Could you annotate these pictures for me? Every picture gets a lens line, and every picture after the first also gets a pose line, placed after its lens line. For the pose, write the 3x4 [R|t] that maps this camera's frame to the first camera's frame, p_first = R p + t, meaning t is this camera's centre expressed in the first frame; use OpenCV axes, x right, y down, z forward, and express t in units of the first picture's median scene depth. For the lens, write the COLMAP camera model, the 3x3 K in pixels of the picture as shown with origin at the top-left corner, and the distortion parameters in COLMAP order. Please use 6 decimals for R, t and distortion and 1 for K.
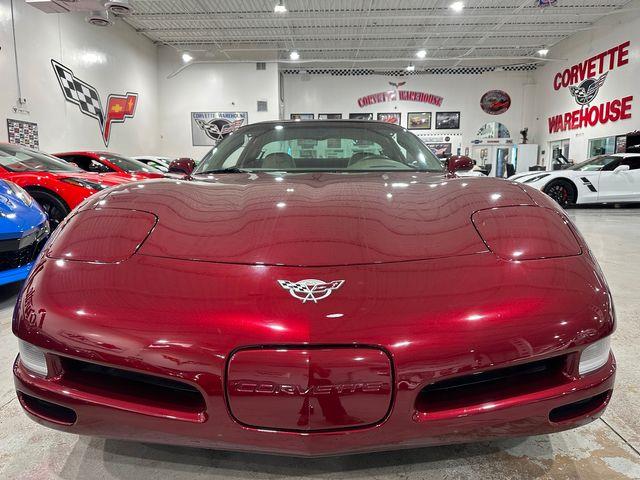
lens RADIAL K [[452.7, 0, 319.2], [0, 452.7, 241.4], [0, 0, 1]] dist [0.046330, -0.065585]
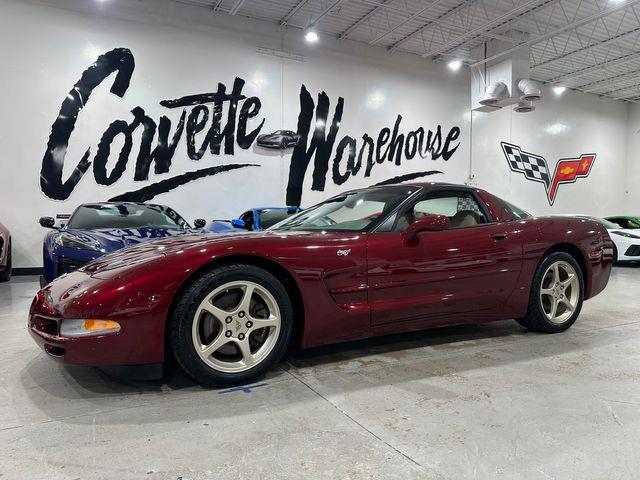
lens RADIAL K [[452.7, 0, 323.0], [0, 452.7, 240.1], [0, 0, 1]] dist [0.046330, -0.065585]
pose [[0.497925, 0.028618, -0.866748, 0.222886], [-0.131295, 0.990422, -0.042724, -0.001369], [0.857224, 0.135073, 0.496913, -0.029254]]
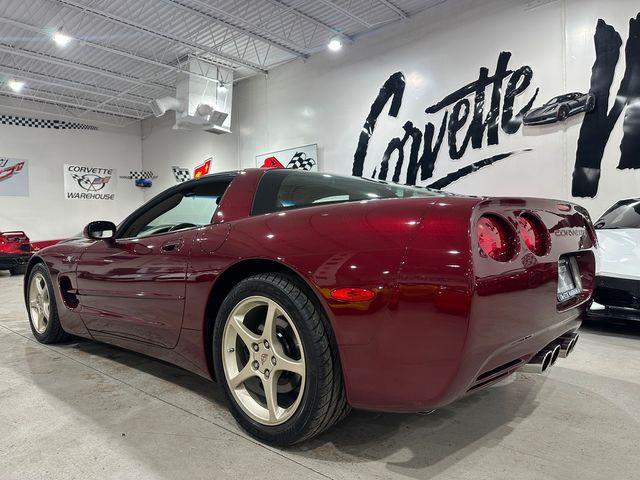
lens RADIAL K [[452.7, 0, 315.1], [0, 452.7, 239.6], [0, 0, 1]] dist [0.046330, -0.065585]
pose [[-0.654650, 0.023295, -0.755573, 0.156059], [-0.088198, 0.990345, 0.106951, -0.062709], [0.750769, 0.136656, -0.646274, 0.411389]]
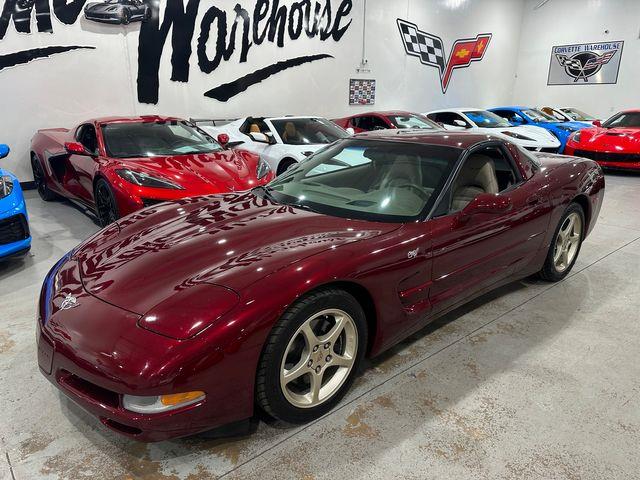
lens RADIAL K [[452.7, 0, 319.0], [0, 452.7, 244.4], [0, 0, 1]] dist [0.046330, -0.065585]
pose [[0.676238, 0.228616, -0.700312, 0.156595], [-0.111067, 0.971402, 0.209864, -0.053817], [0.728263, -0.064137, 0.682290, 0.037352]]
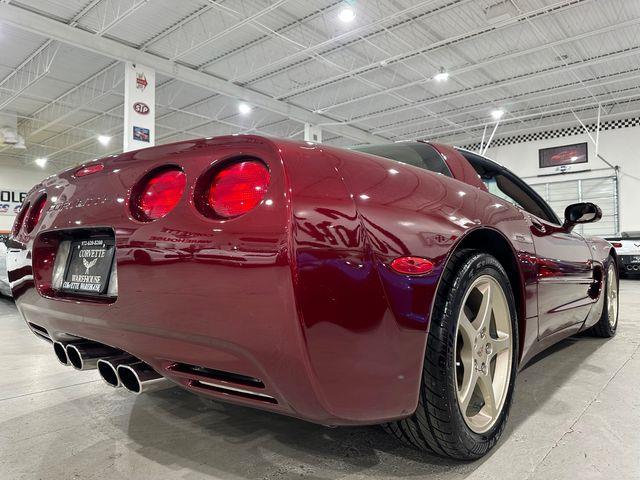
lens RADIAL K [[452.7, 0, 316.9], [0, 452.7, 249.7], [0, 0, 1]] dist [0.046330, -0.065585]
pose [[-0.769981, 0.020728, 0.637730, -0.090397], [0.102319, 0.990549, 0.091341, -0.049707], [-0.629809, 0.135583, -0.764825, 0.424071]]
